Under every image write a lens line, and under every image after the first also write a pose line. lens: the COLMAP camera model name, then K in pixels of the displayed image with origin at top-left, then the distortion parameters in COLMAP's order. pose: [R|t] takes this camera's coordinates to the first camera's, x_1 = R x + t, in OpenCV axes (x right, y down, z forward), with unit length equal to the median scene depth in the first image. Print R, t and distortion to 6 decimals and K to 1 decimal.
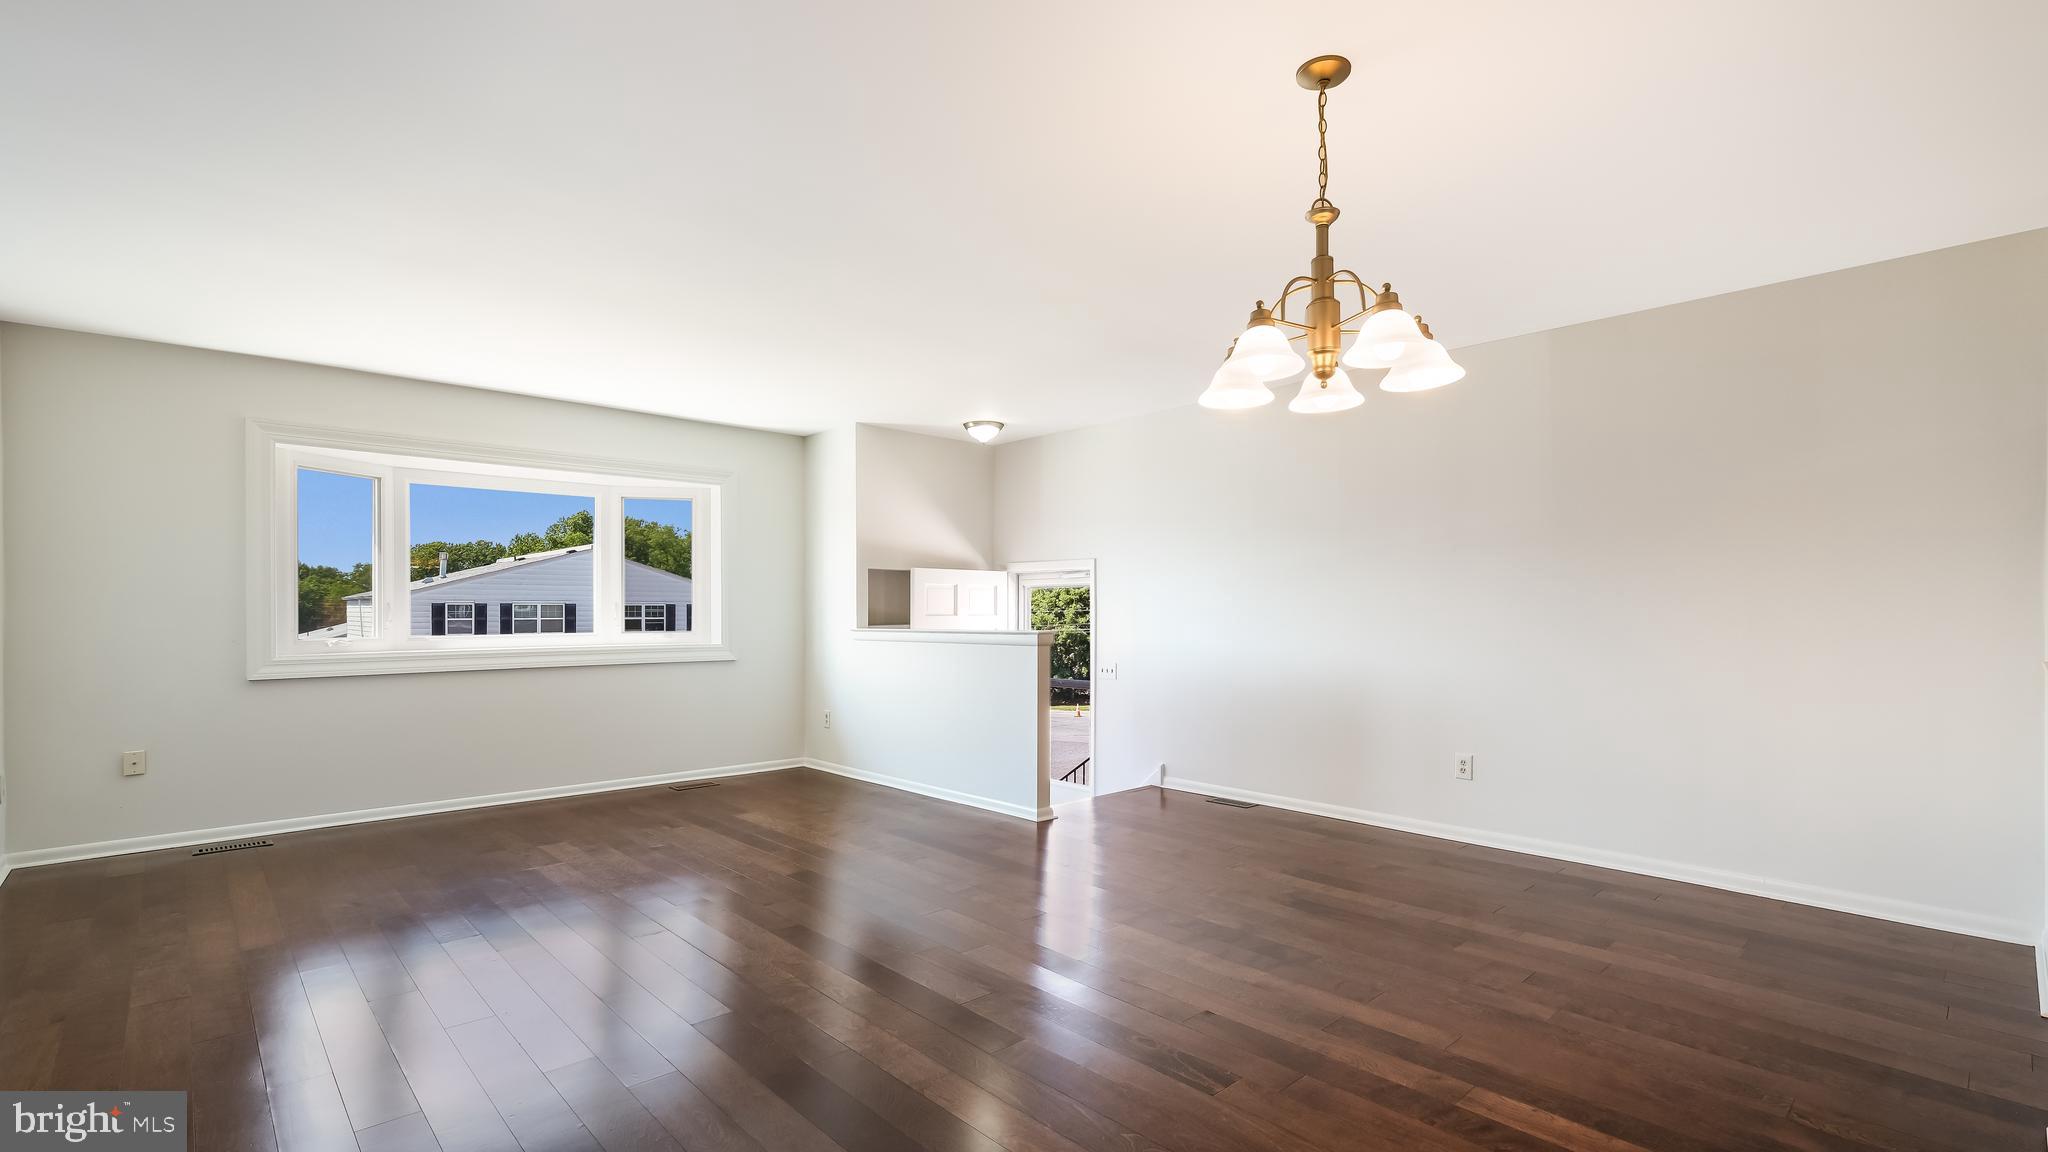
lens RADIAL K [[899.6, 0, 1033.1], [0, 899.6, 595.7], [0, 0, 1]] dist [0.004846, 0.000175]
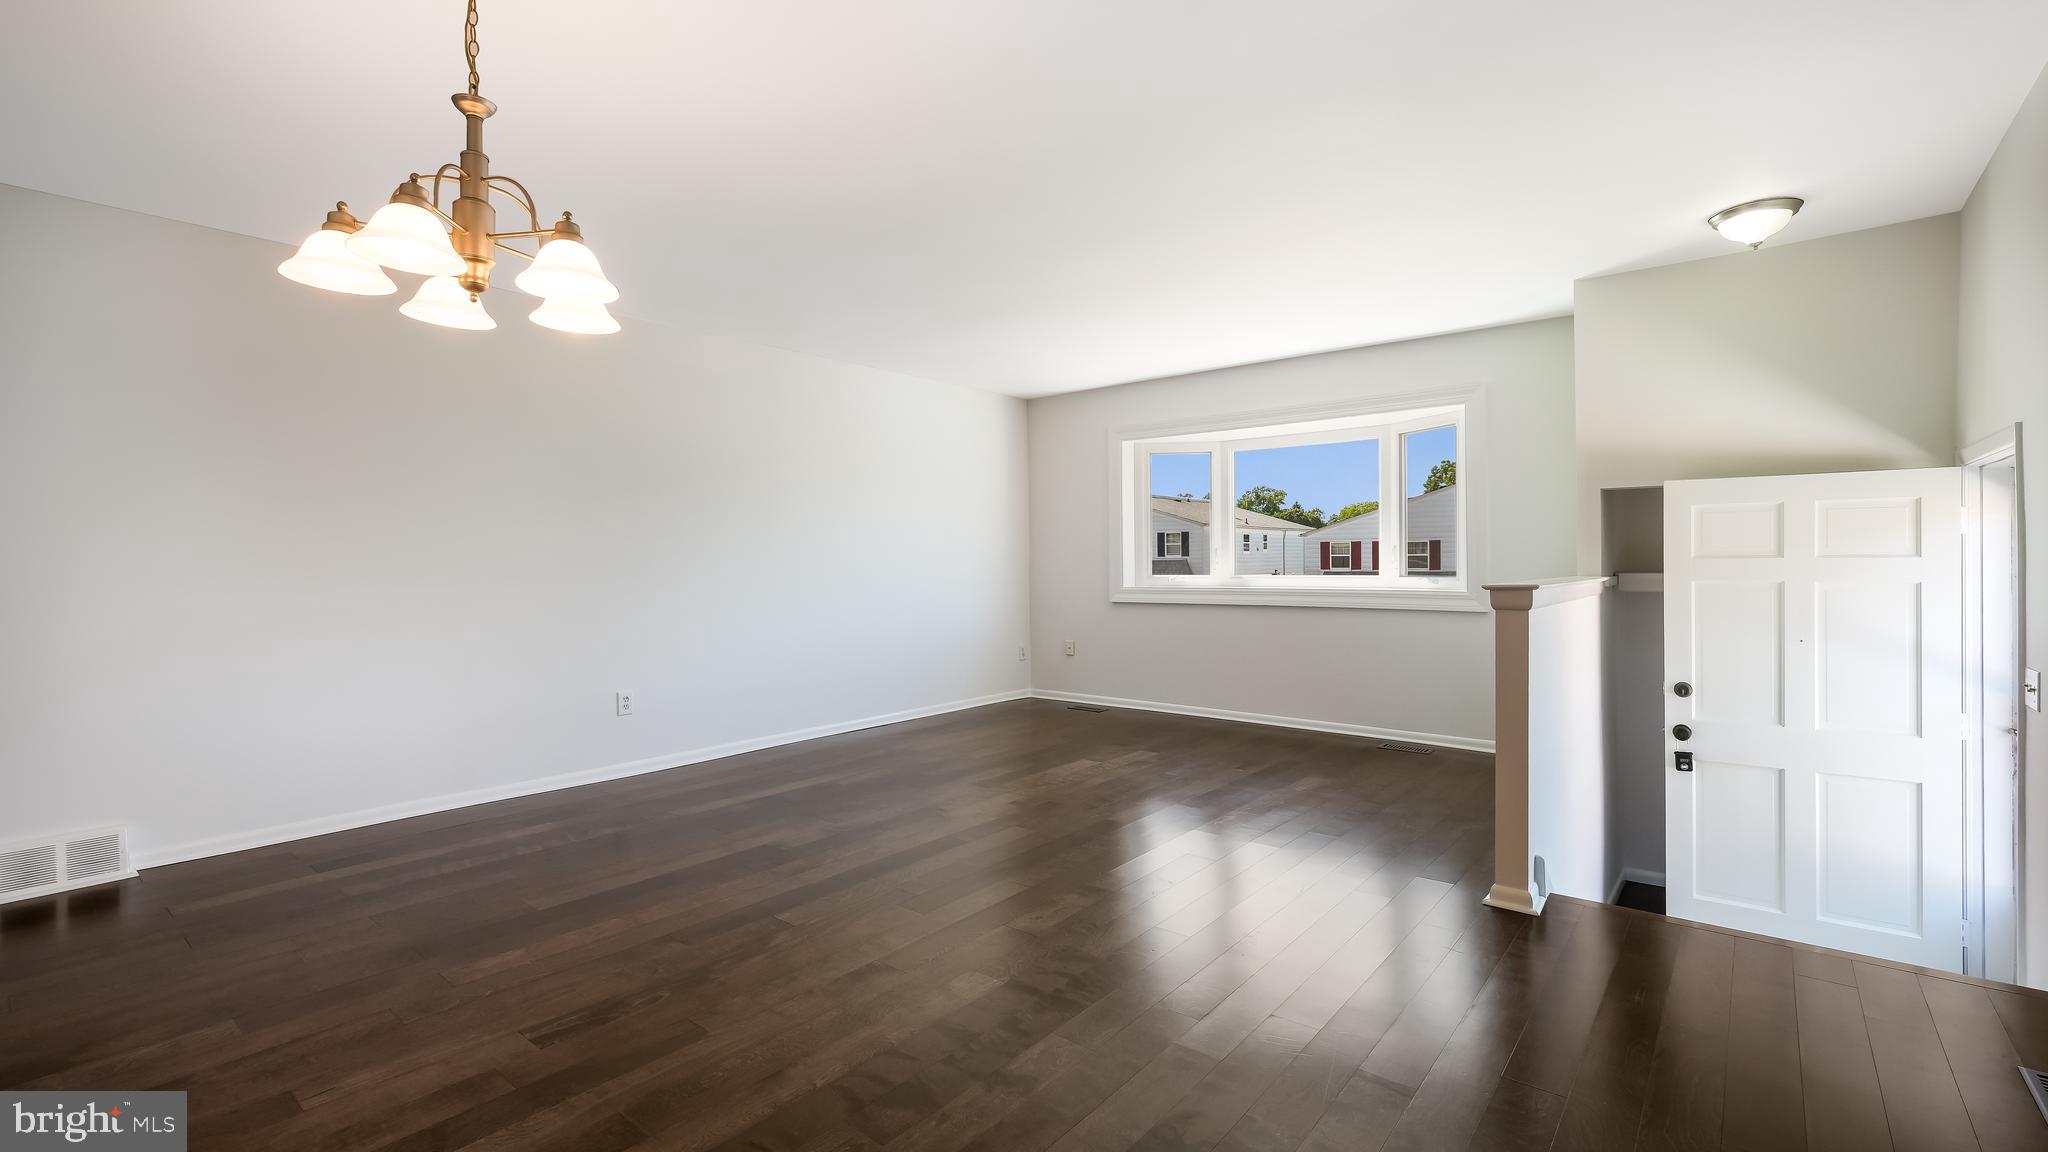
lens RADIAL K [[899.6, 0, 1033.8], [0, 899.6, 563.7], [0, 0, 1]] dist [0.004846, 0.000175]
pose [[0.140837, 0.005889, -0.990015, 0.441478], [0.025775, 0.999622, 0.009613, 0.008967], [0.989697, -0.026871, 0.140632, 0.494893]]
